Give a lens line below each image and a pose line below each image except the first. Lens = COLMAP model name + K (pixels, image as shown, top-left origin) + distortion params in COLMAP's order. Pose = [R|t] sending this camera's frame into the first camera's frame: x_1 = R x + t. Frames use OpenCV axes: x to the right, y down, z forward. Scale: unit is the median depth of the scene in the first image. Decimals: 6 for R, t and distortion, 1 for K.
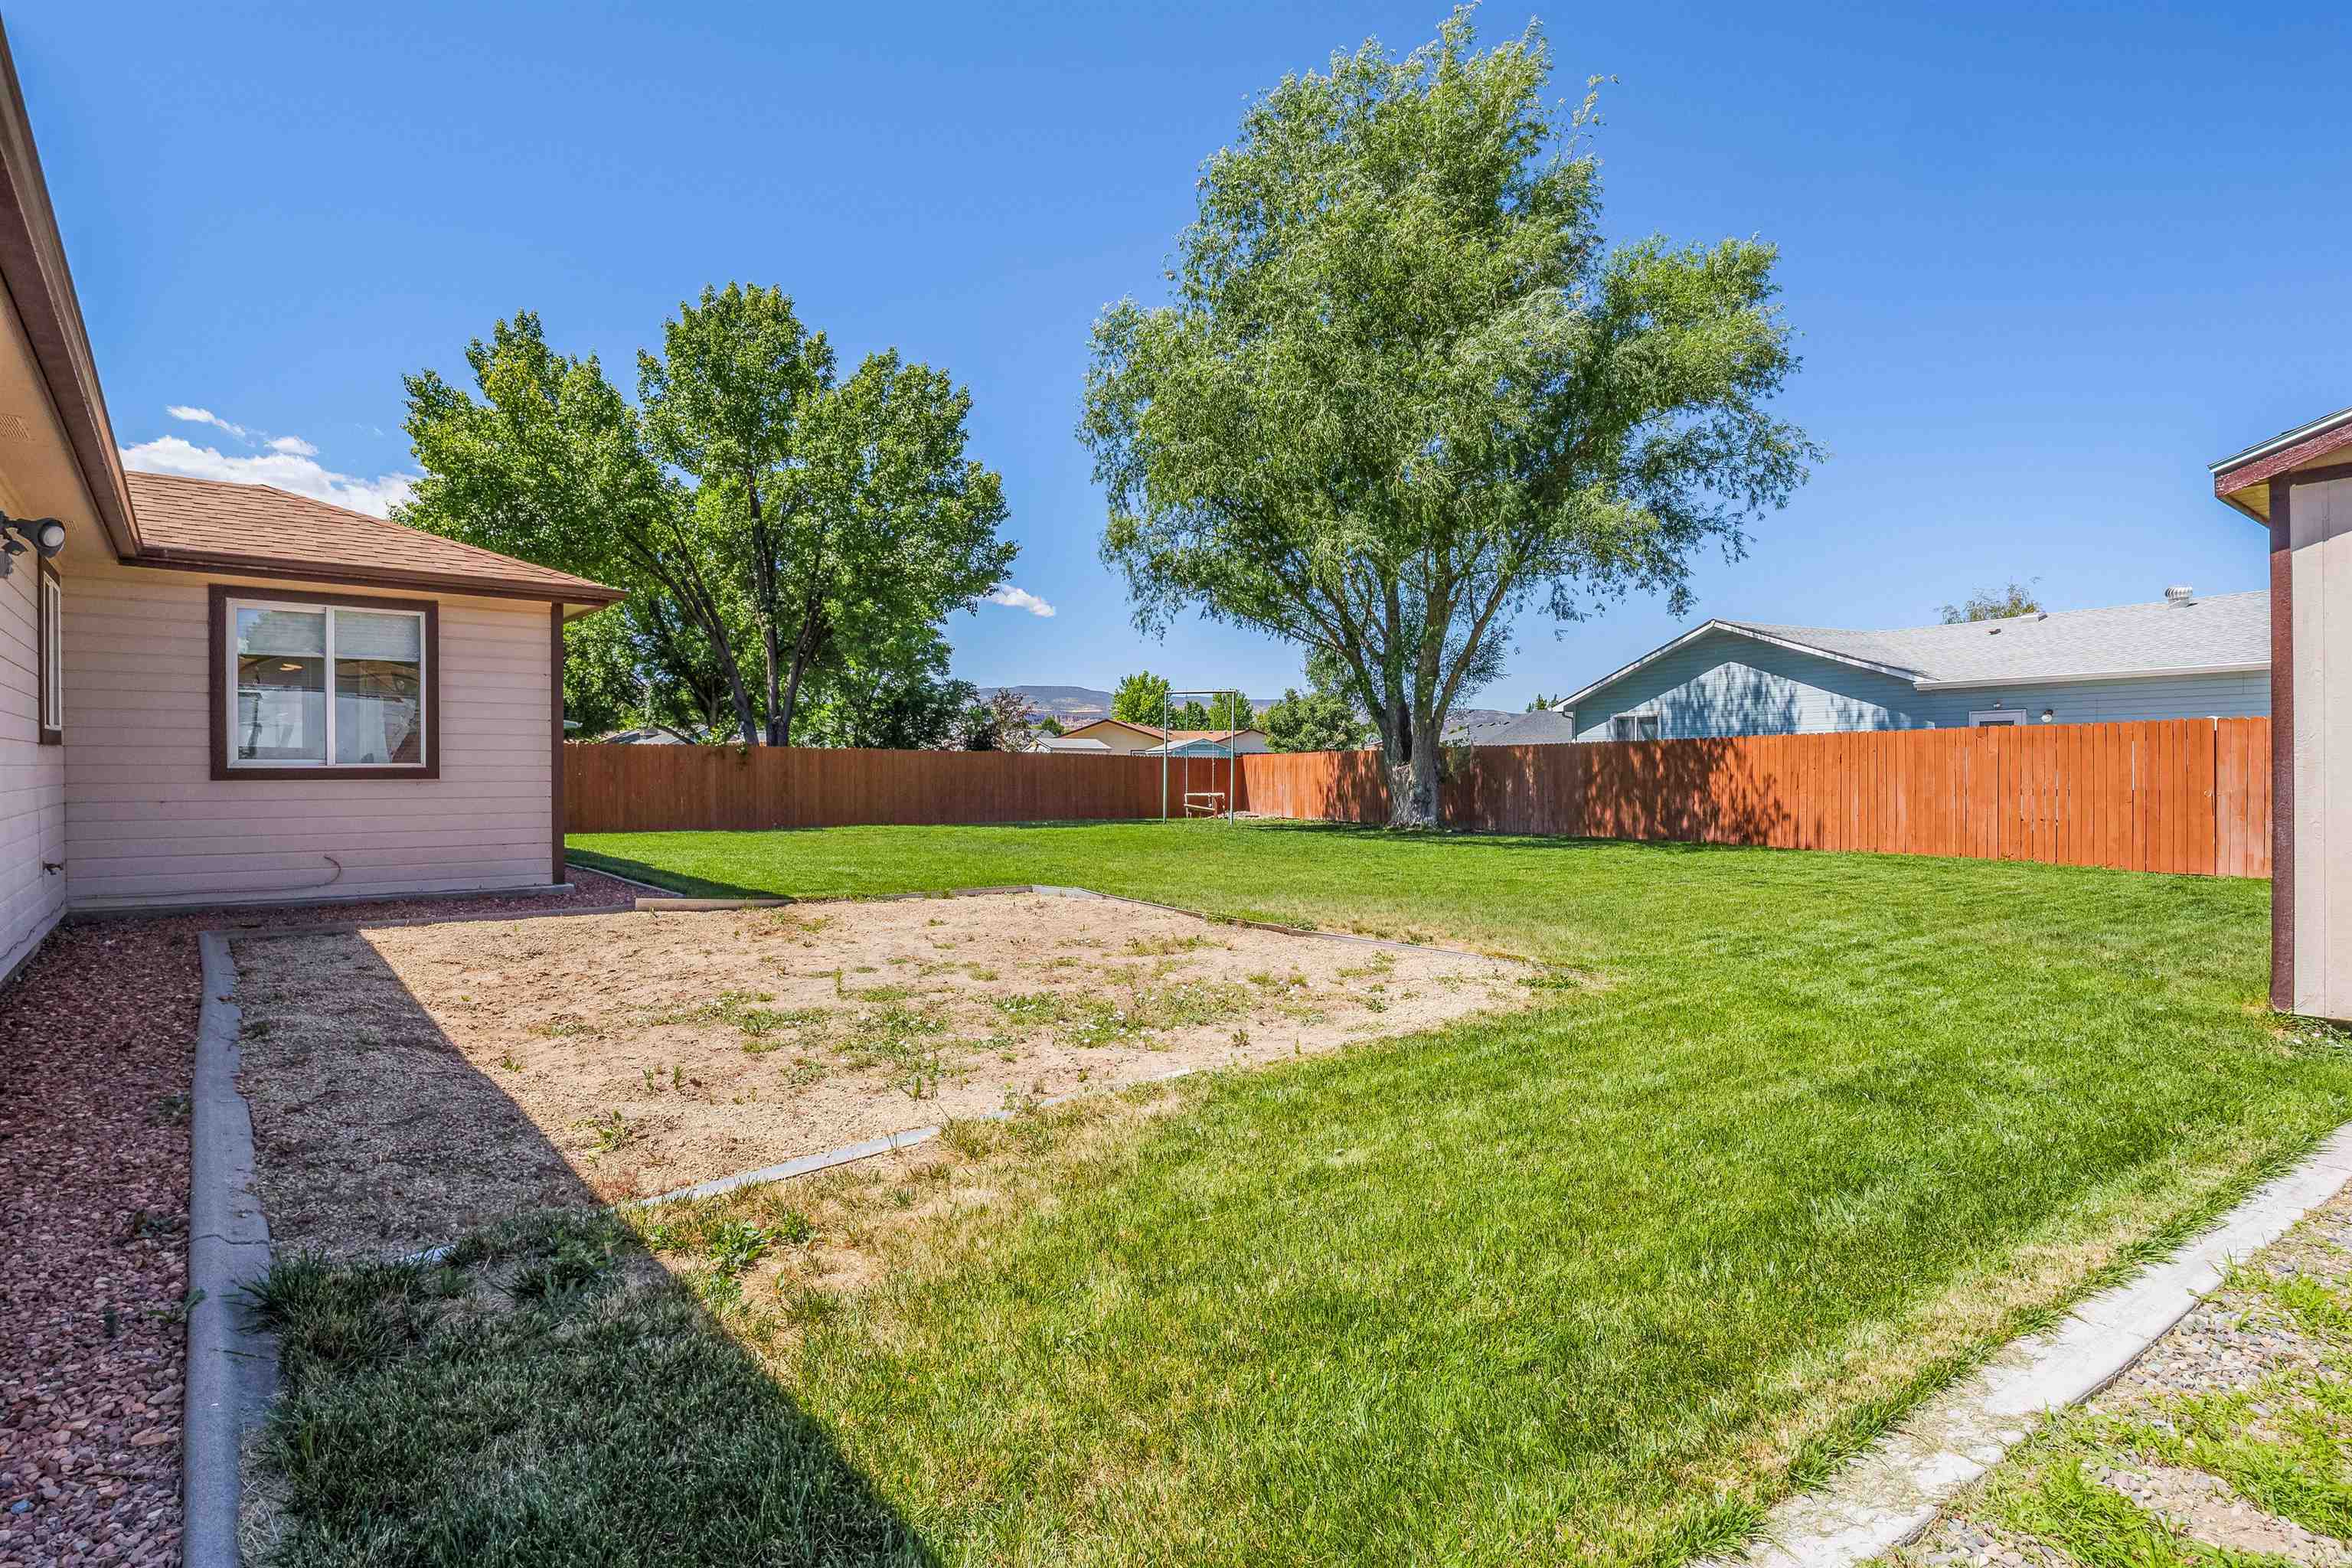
lens RADIAL K [[1145.8, 0, 1170.7], [0, 1145.8, 775.2], [0, 0, 1]] dist [-0.012808, -0.000182]
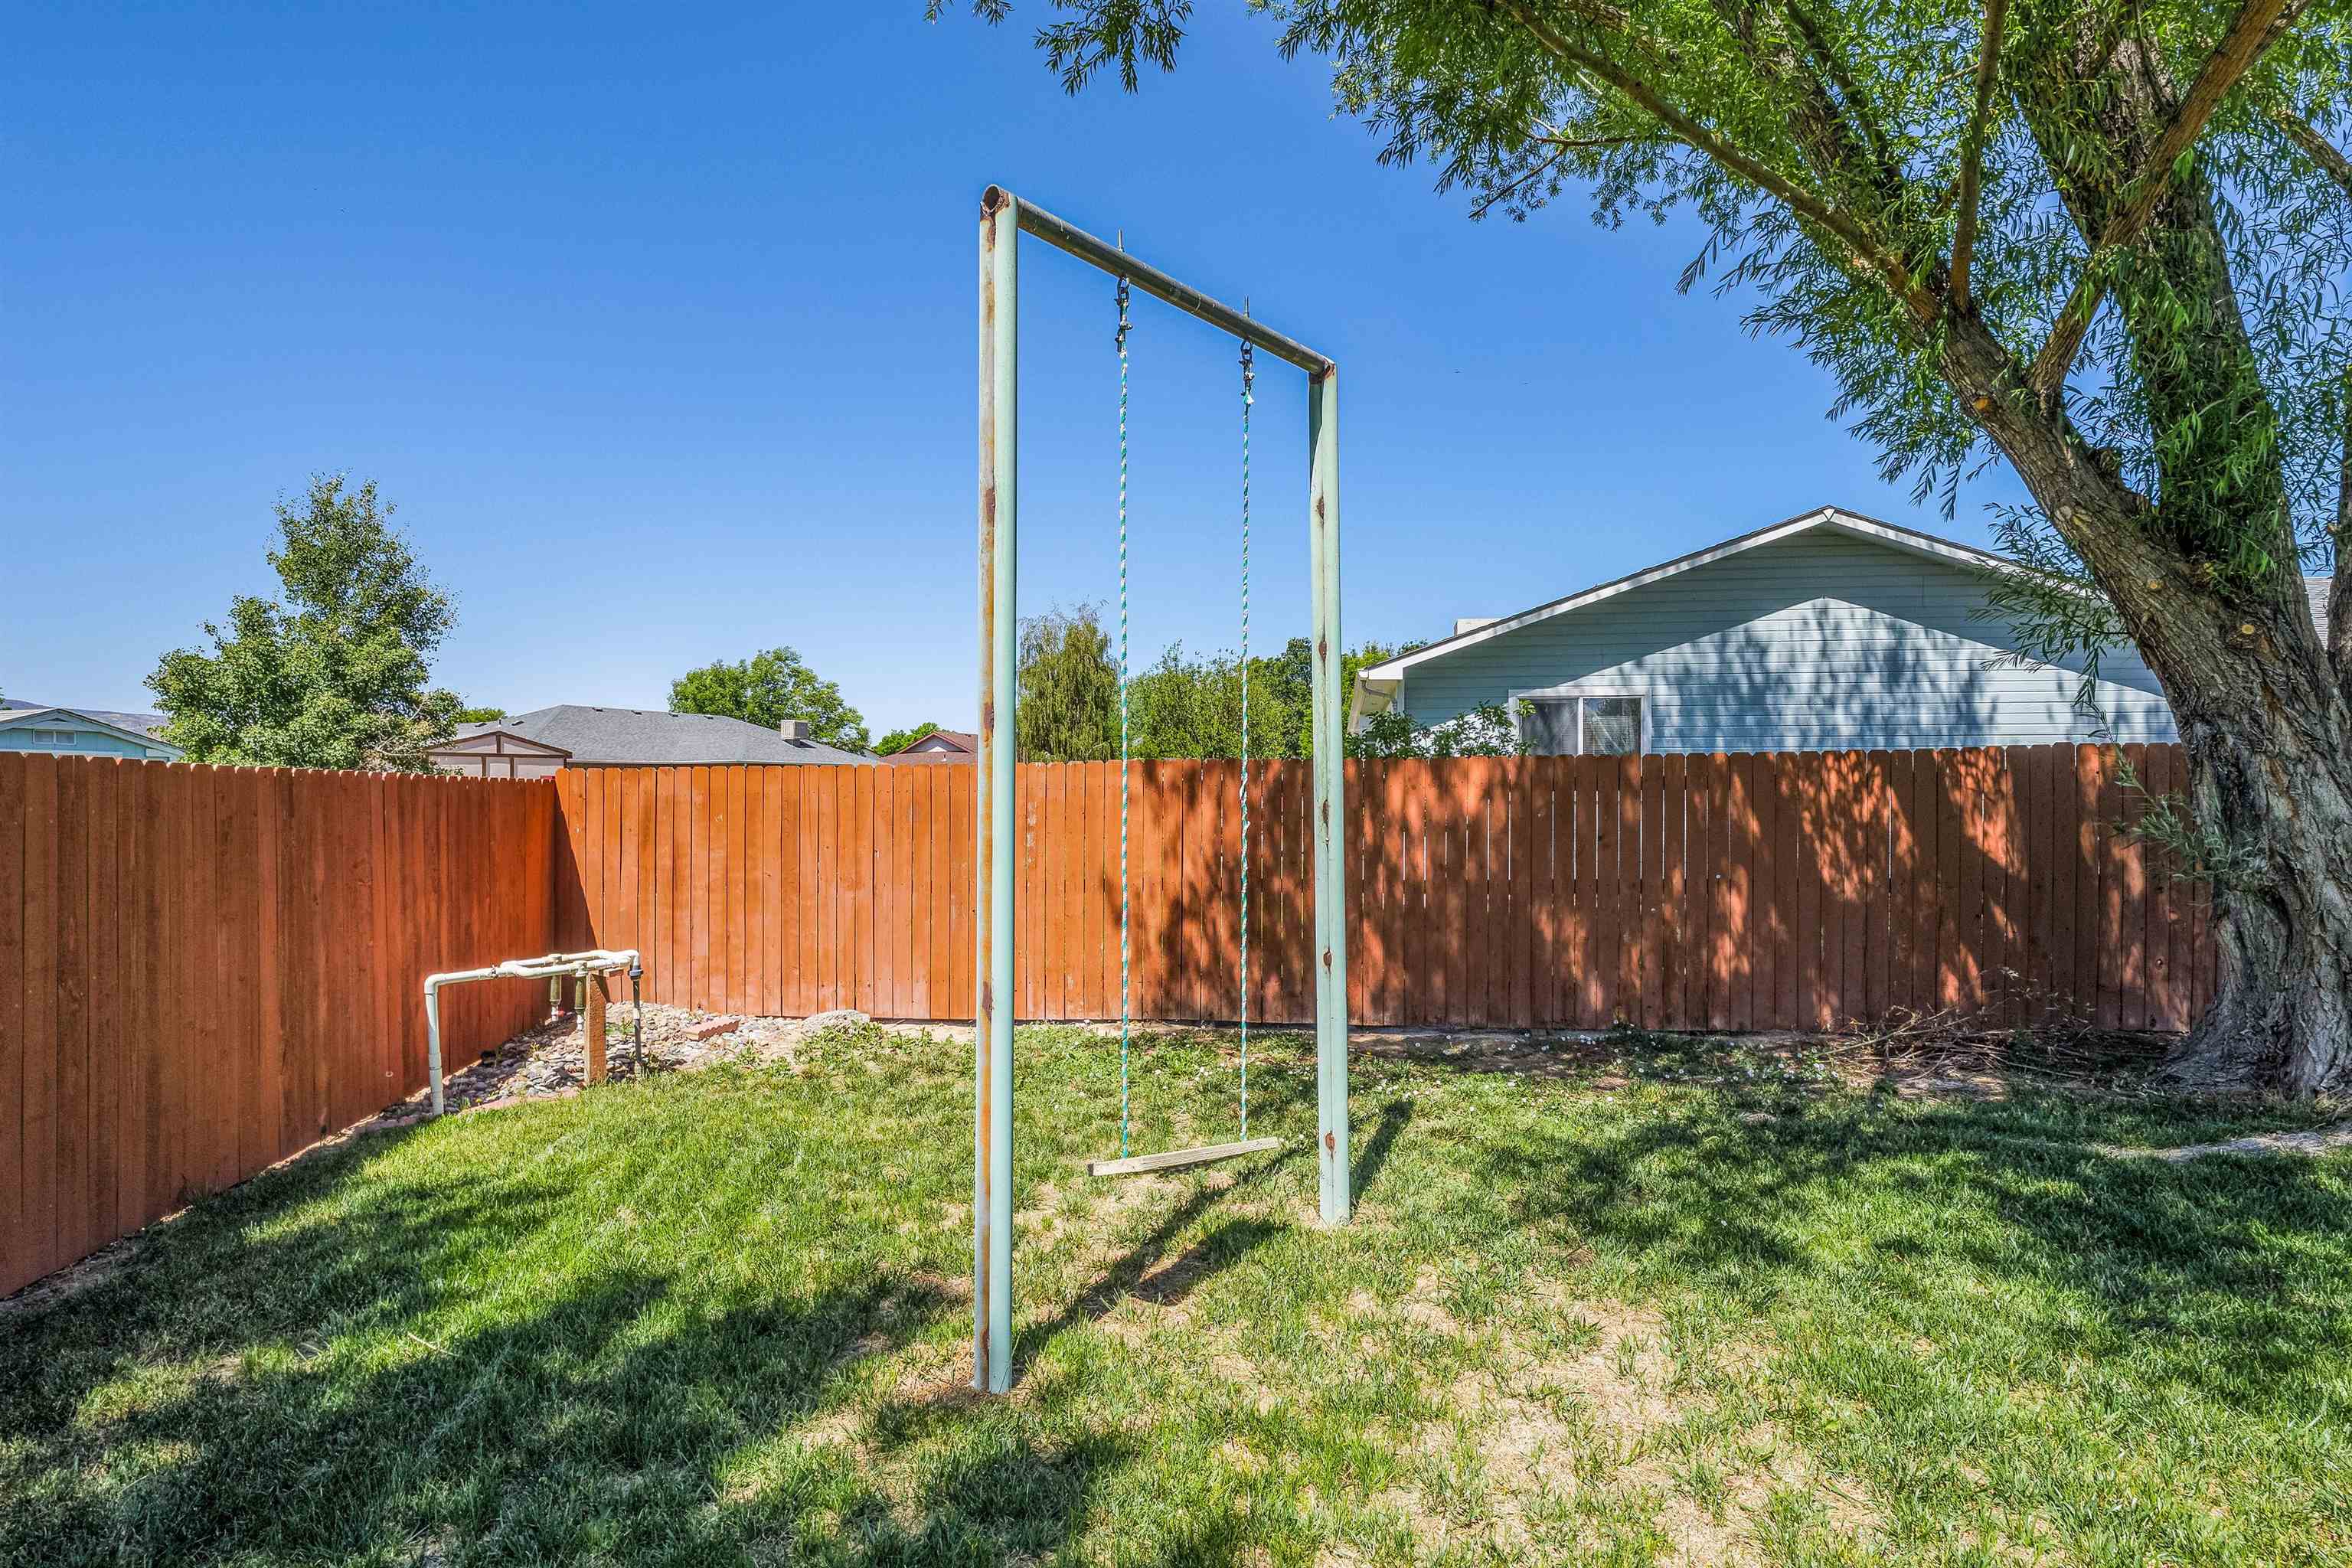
lens RADIAL K [[1145.8, 0, 1169.5], [0, 1145.8, 788.9], [0, 0, 1]] dist [-0.012808, -0.000182]
pose [[0.550231, -0.000808, 0.835012, -0.088884], [0.004638, 0.999987, -0.002089, -0.018682], [-0.835000, 0.005022, 0.550228, 1.060966]]
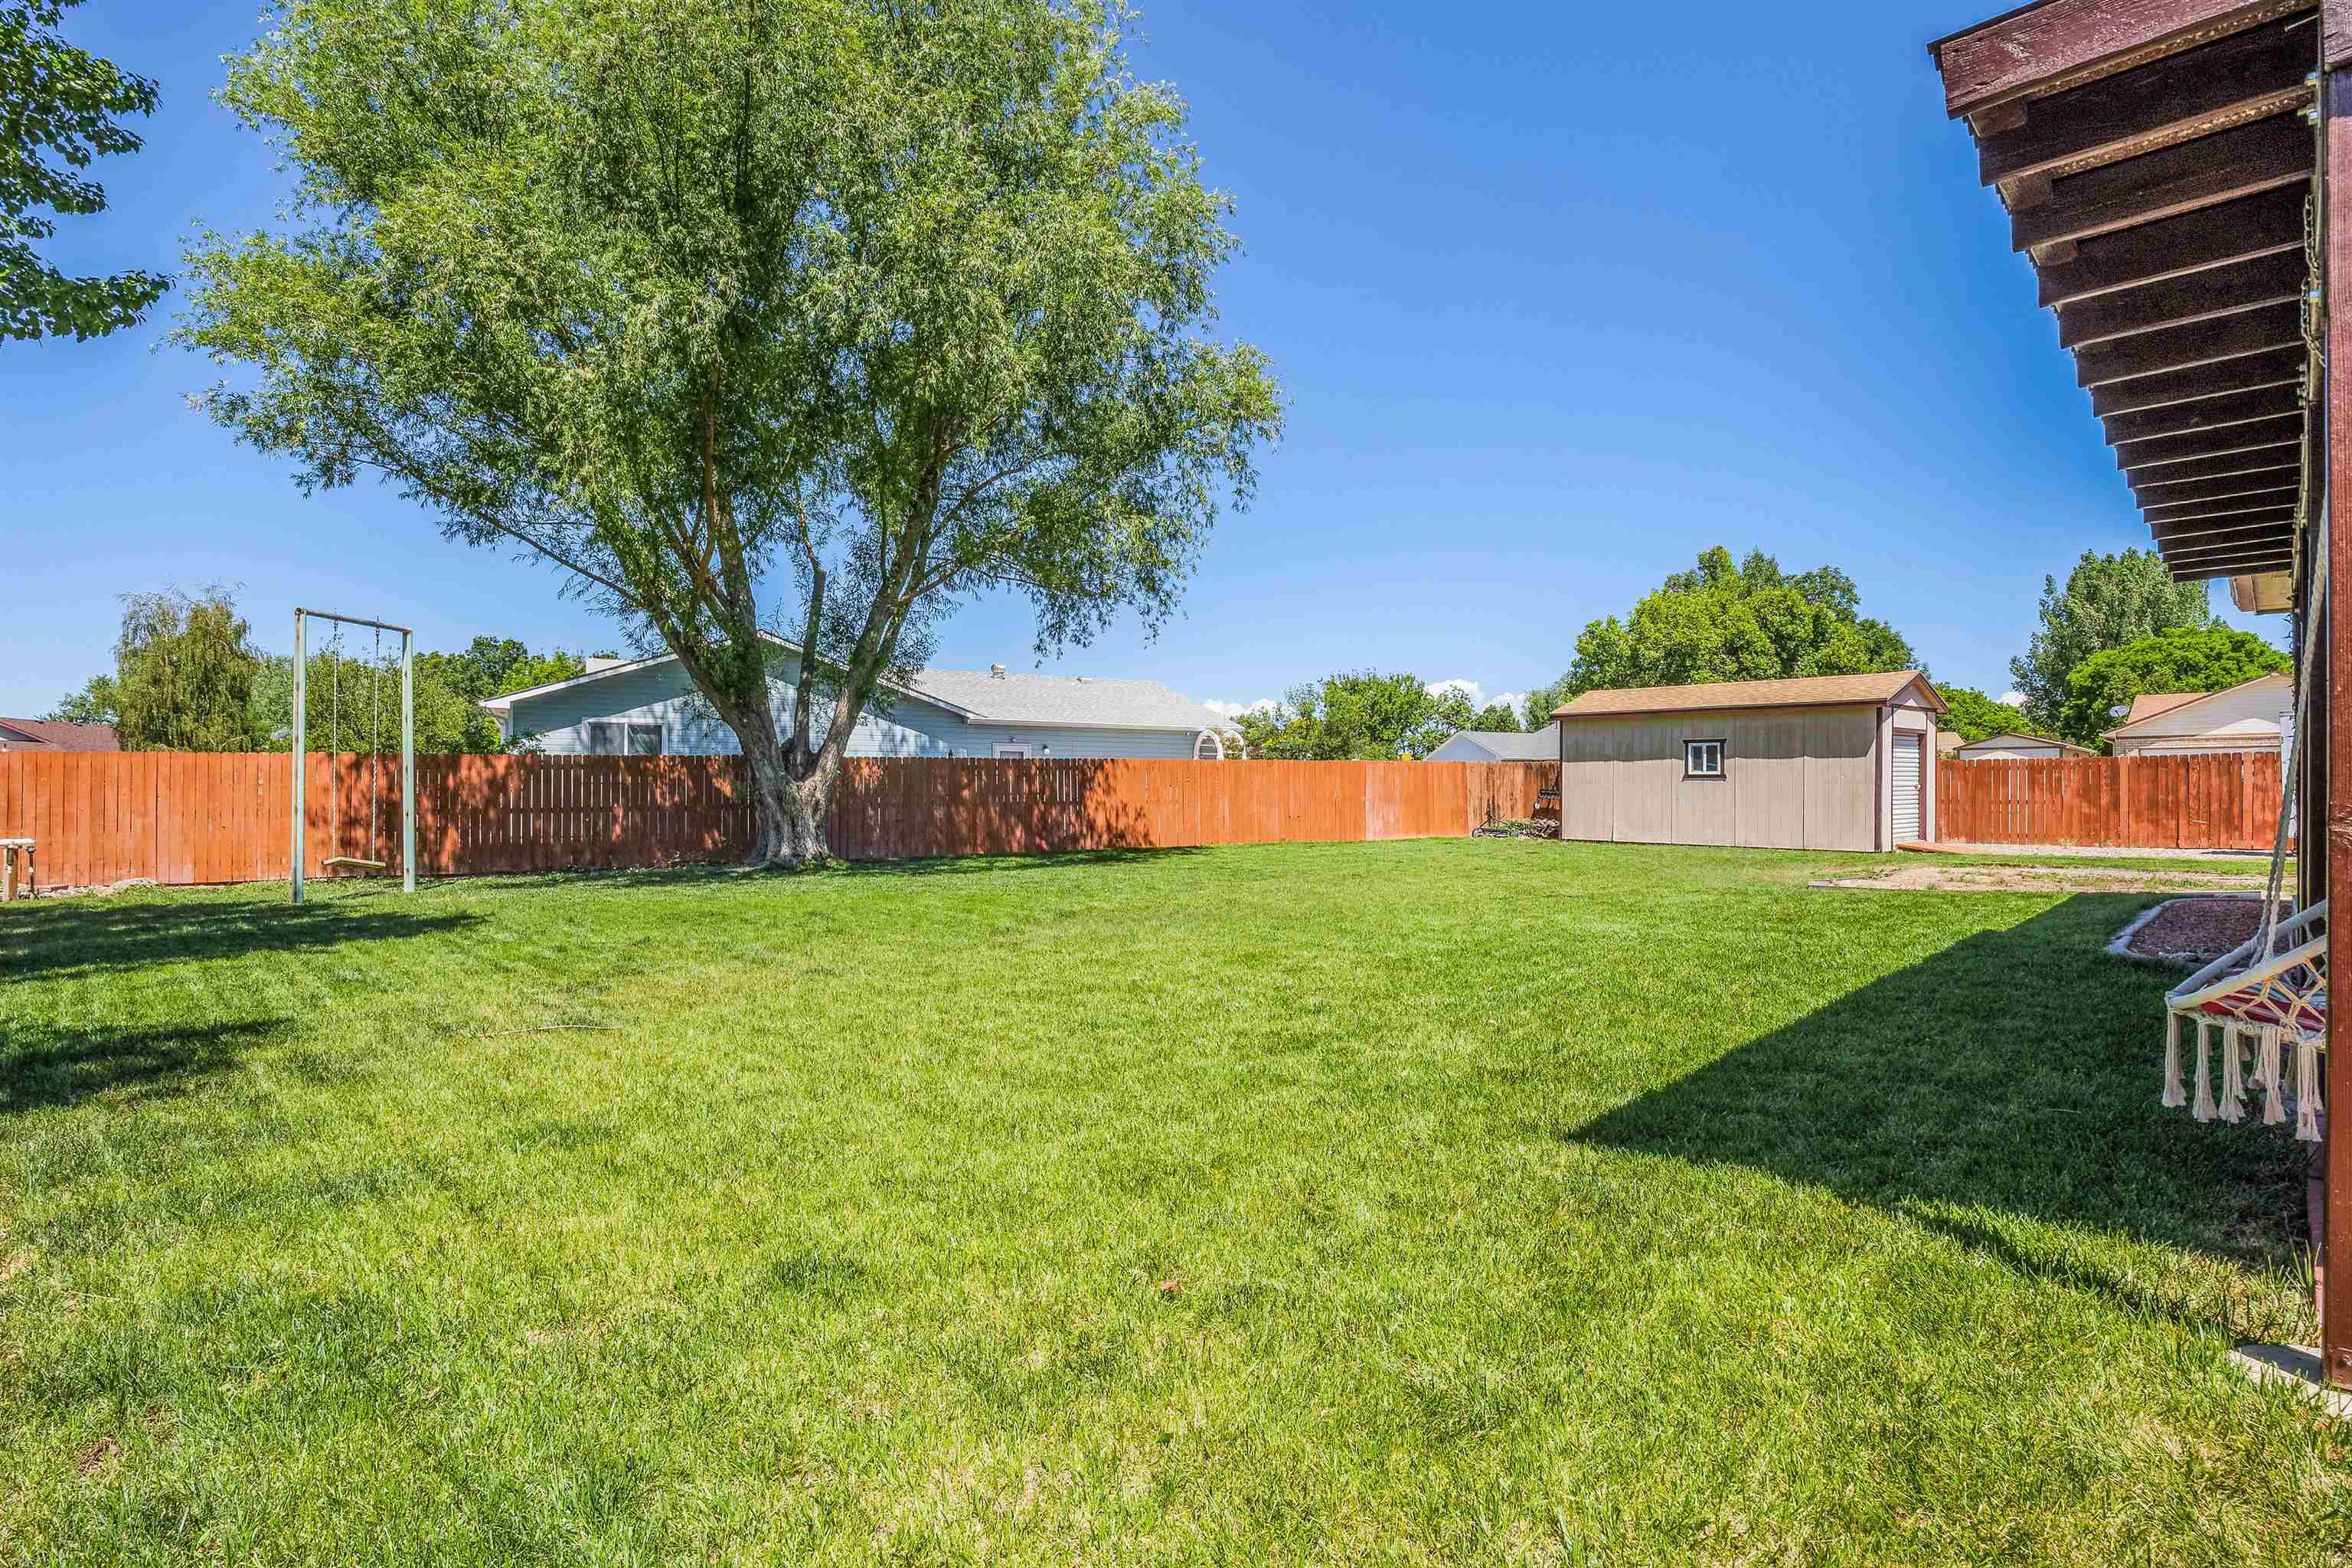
lens RADIAL K [[1145.8, 0, 1185.4], [0, 1145.8, 794.7], [0, 0, 1]] dist [-0.012808, -0.000182]
pose [[-0.067303, -0.003344, 0.997727, -0.530862], [0.005596, 0.999977, 0.003729, -0.001081], [-0.997717, 0.005834, -0.067283, 0.784643]]
